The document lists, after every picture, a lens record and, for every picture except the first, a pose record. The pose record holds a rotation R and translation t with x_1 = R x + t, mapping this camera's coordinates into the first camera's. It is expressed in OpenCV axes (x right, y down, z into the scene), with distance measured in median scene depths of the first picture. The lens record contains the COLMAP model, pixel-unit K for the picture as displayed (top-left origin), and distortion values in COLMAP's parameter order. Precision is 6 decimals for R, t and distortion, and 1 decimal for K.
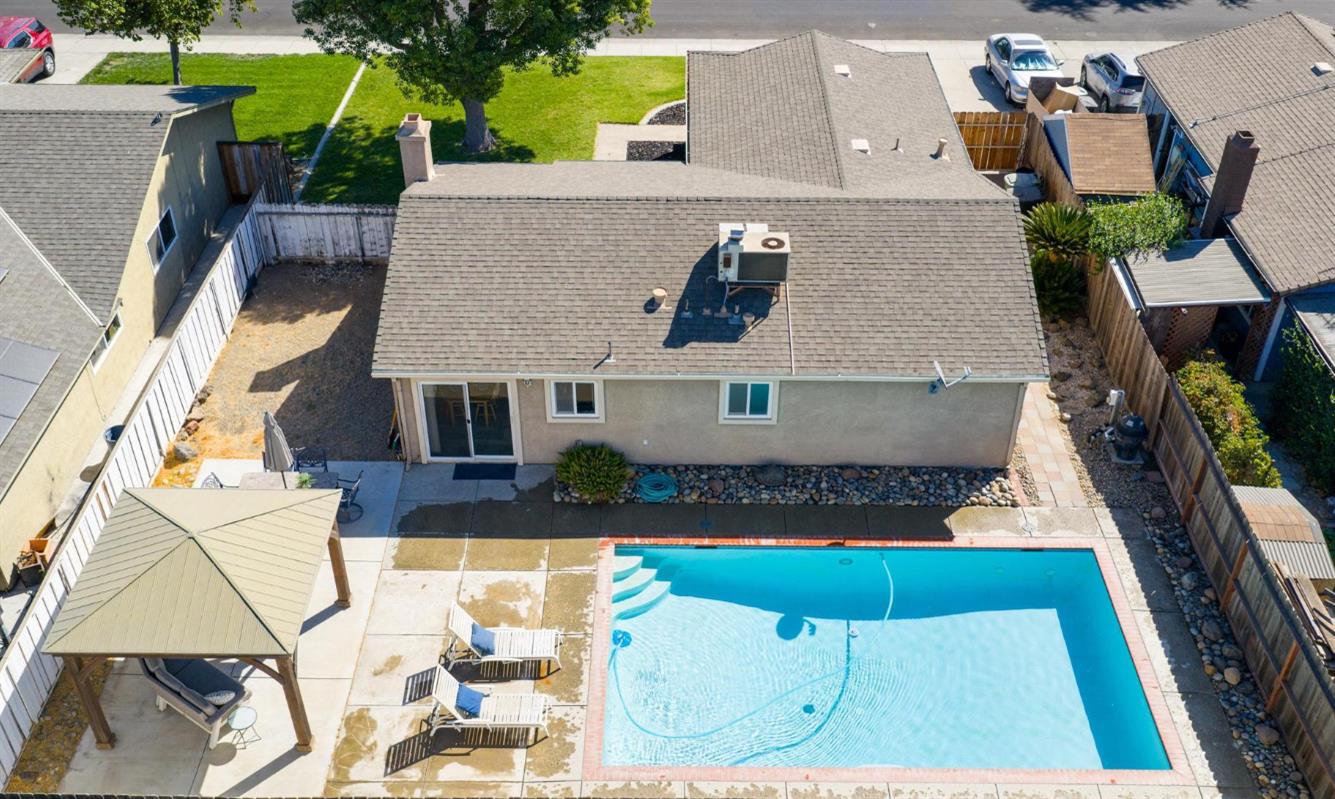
lens RADIAL K [[1311.3, 0, 673.0], [0, 1311.3, 399.9], [0, 0, 1]] dist [0.019739, 0.000000]
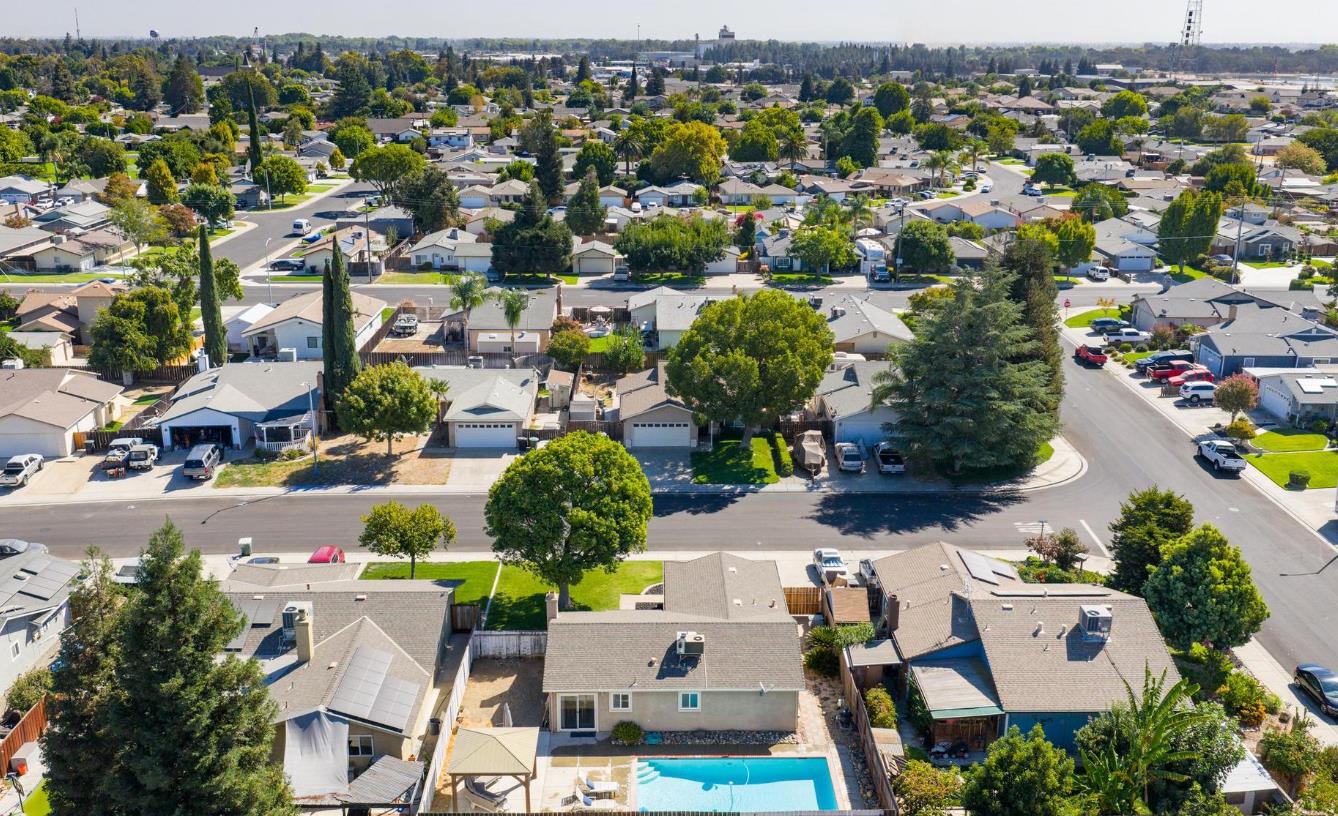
lens RADIAL K [[1314.3, 0, 673.0], [0, 1314.3, 407.9], [0, 0, 1]] dist [0.019739, 0.000000]
pose [[0.999772, -0.008131, 0.019727, -0.019118], [0.014412, 0.939096, -0.343352, 0.325911], [-0.015734, 0.343558, 0.939000, -1.510556]]
